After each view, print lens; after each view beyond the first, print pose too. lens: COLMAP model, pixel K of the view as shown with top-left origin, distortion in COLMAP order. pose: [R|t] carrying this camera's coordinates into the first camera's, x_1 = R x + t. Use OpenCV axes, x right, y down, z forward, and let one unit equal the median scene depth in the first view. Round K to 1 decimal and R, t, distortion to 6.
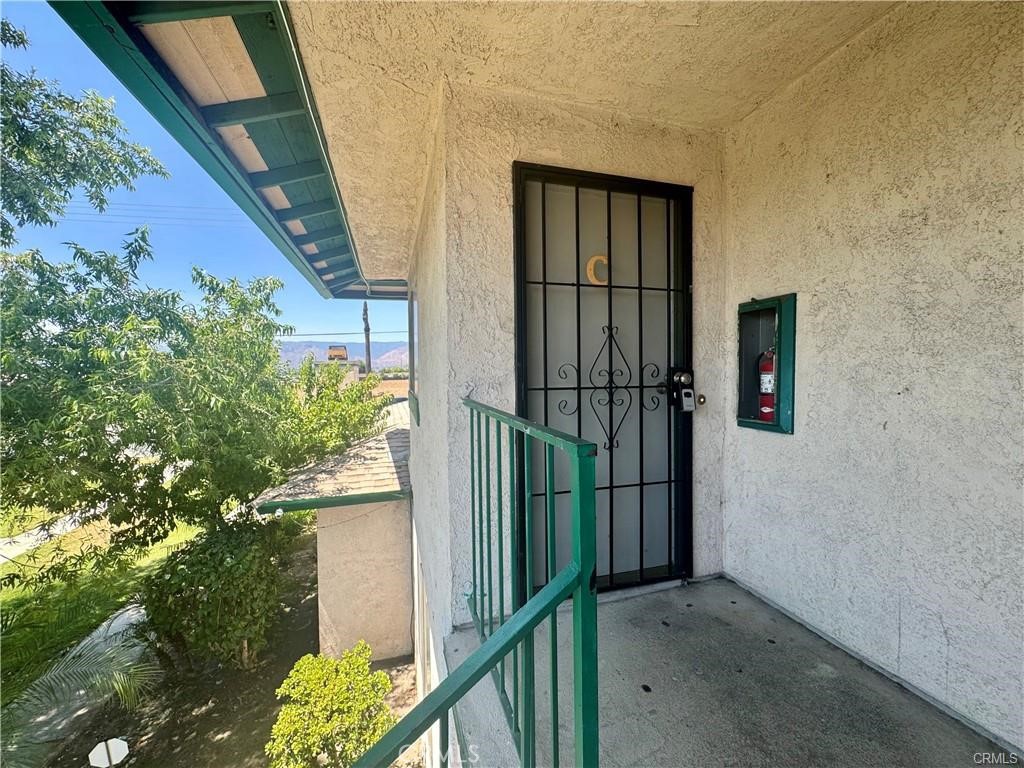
lens RADIAL K [[409.2, 0, 514.5], [0, 409.2, 382.2], [0, 0, 1]] dist [-0.000440, -0.000177]
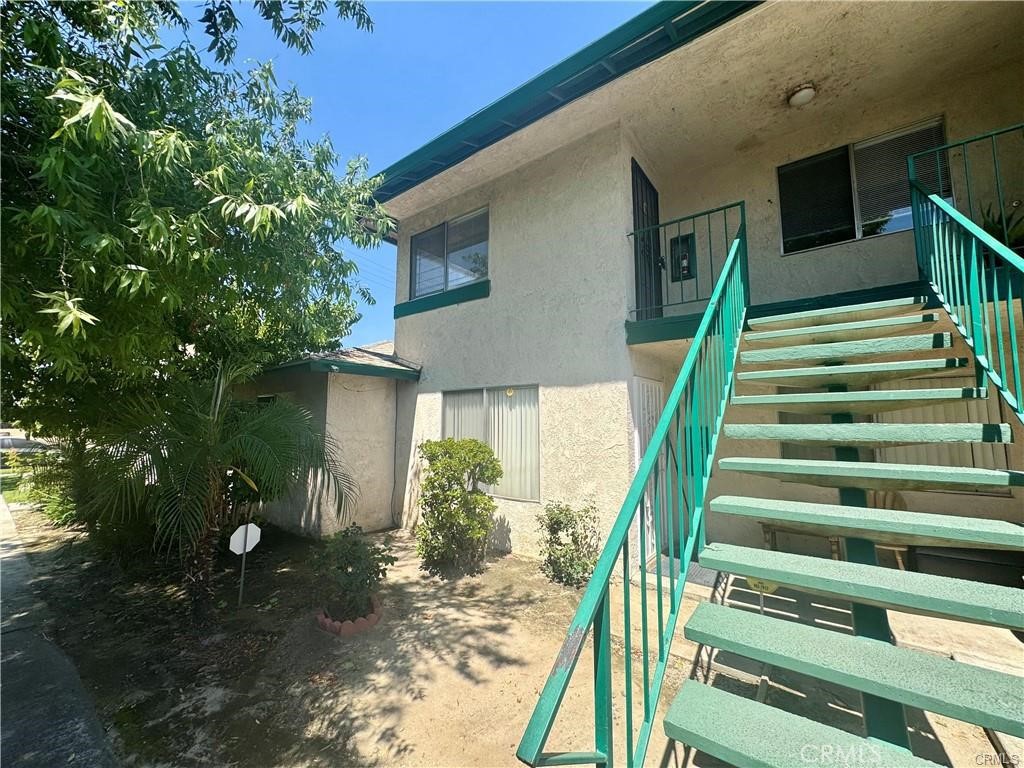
lens RADIAL K [[409.2, 0, 511.0], [0, 409.2, 386.9], [0, 0, 1]] dist [-0.000440, -0.000177]
pose [[0.807982, 0.064421, 0.585675, -0.710292], [0.005525, 0.993133, -0.116861, 0.427403], [-0.589181, 0.097658, 0.802078, -0.172470]]
